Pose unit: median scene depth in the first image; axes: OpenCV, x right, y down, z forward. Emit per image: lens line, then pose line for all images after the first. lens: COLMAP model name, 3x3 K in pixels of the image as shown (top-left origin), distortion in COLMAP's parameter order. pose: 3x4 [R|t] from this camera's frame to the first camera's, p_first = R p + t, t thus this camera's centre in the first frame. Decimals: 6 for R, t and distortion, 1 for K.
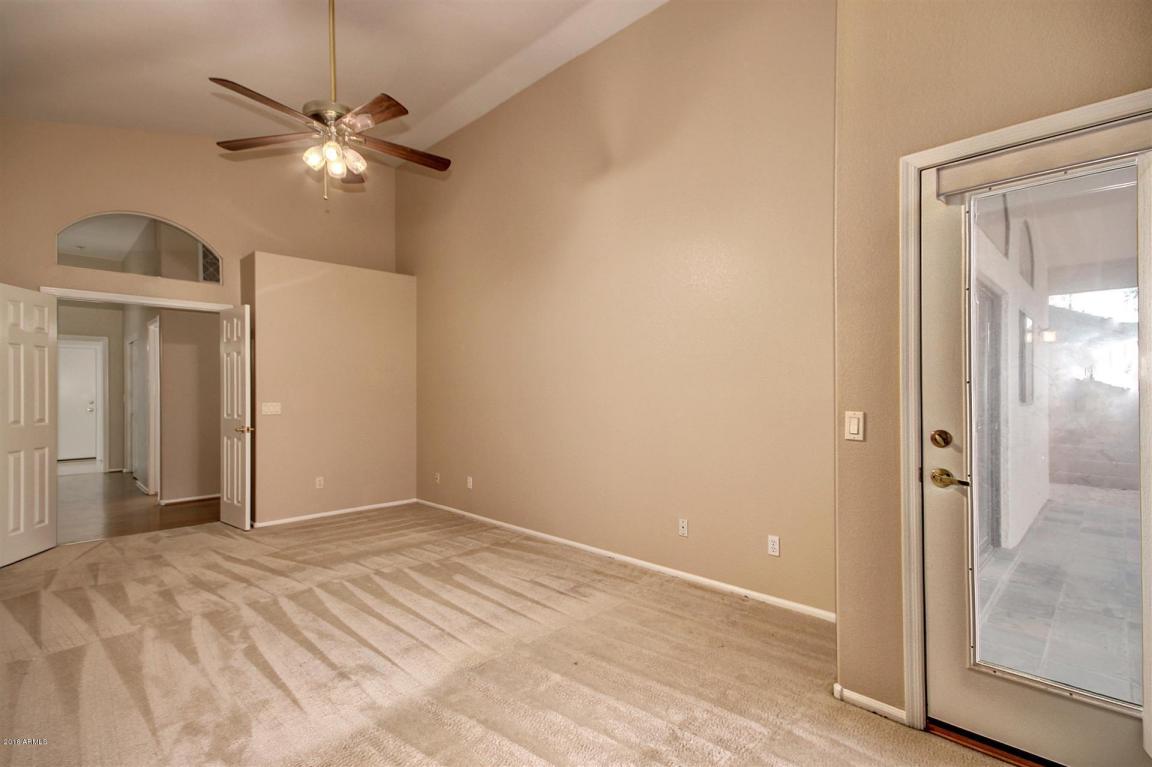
lens RADIAL K [[541.5, 0, 606.7], [0, 541.5, 386.9], [0, 0, 1]] dist [-0.000906, -0.004759]
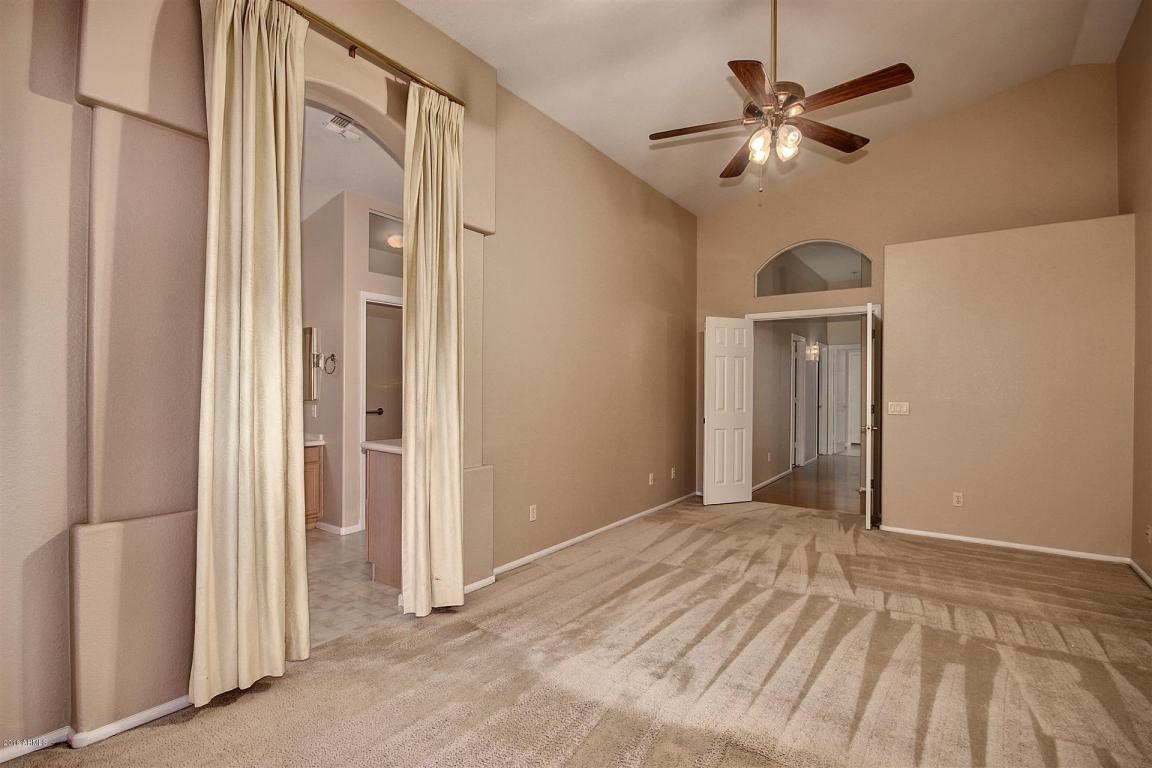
lens RADIAL K [[541.5, 0, 576.3], [0, 541.5, 384.7], [0, 0, 1]] dist [-0.000906, -0.004759]
pose [[0.132620, 0.002479, -0.991164, 0.350304], [-0.003445, 0.999992, 0.002040, 0.000000], [0.991161, 0.003144, 0.132628, 0.474853]]
